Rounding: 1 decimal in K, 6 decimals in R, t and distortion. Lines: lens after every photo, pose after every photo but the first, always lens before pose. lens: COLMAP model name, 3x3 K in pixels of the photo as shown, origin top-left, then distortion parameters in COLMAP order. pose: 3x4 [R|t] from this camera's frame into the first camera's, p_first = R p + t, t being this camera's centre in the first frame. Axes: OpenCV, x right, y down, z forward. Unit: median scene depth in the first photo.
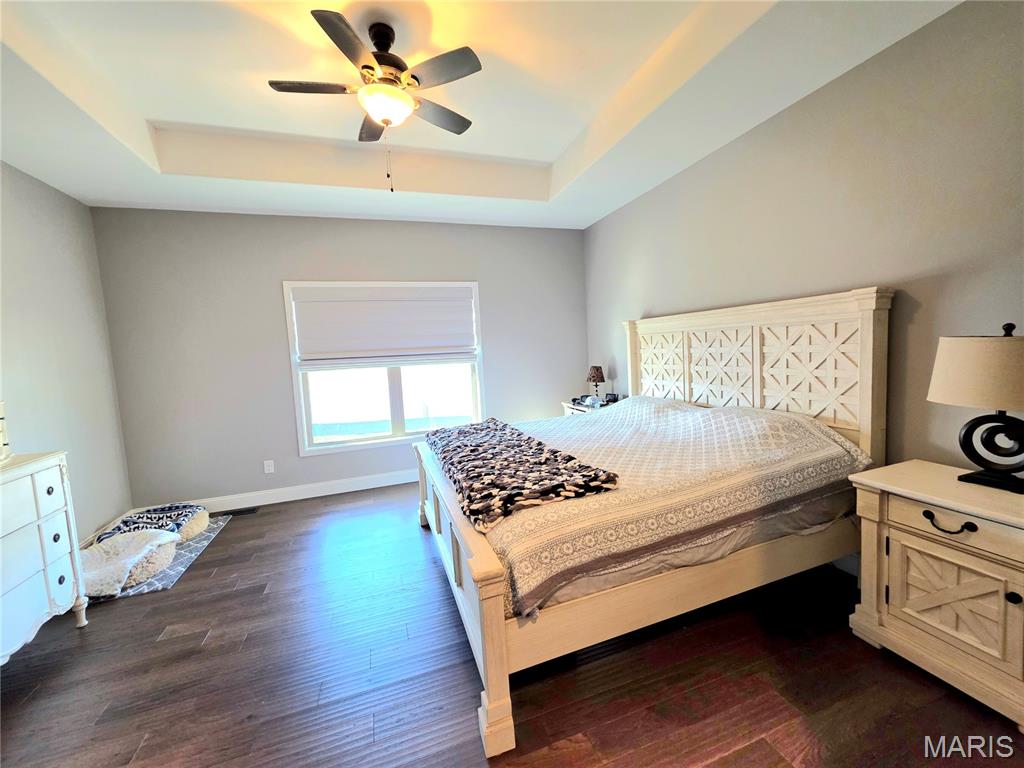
lens RADIAL K [[407.7, 0, 515.5], [0, 407.7, 381.8], [0, 0, 1]] dist [0.001014, 0.000309]
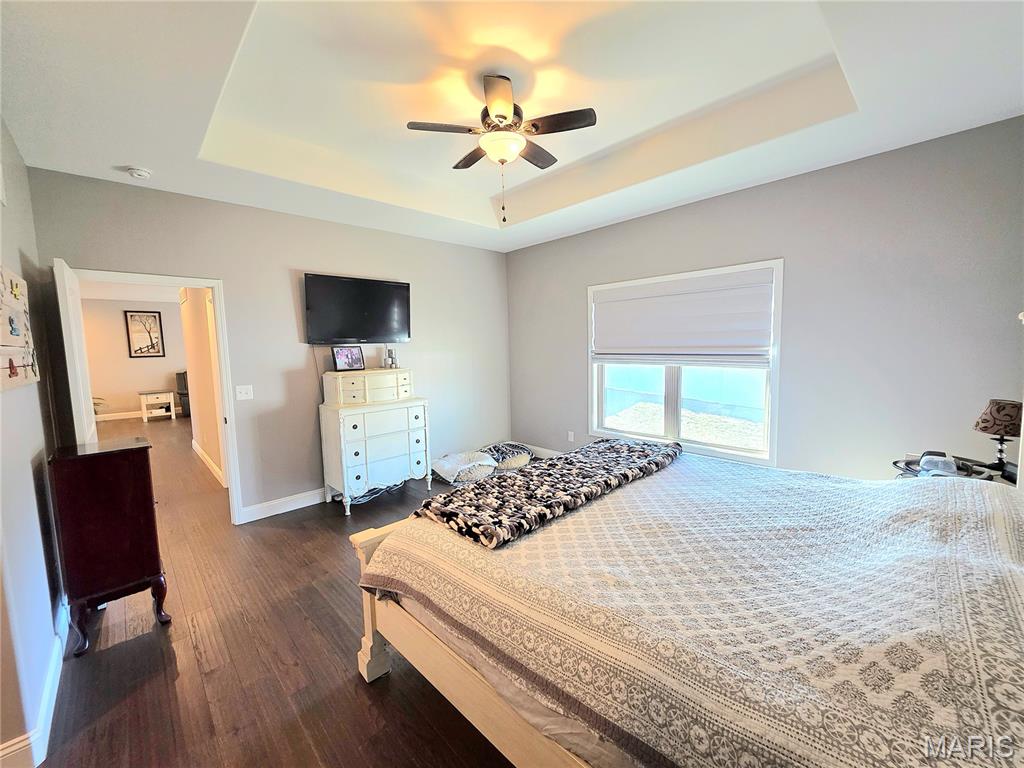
lens RADIAL K [[407.7, 0, 515.5], [0, 407.7, 381.8], [0, 0, 1]] dist [0.001014, 0.000309]
pose [[0.425991, 0.125326, -0.896005, 0.772754], [-0.074806, 0.991847, 0.103166, -0.137069], [0.901630, 0.023079, 0.431893, 0.525091]]
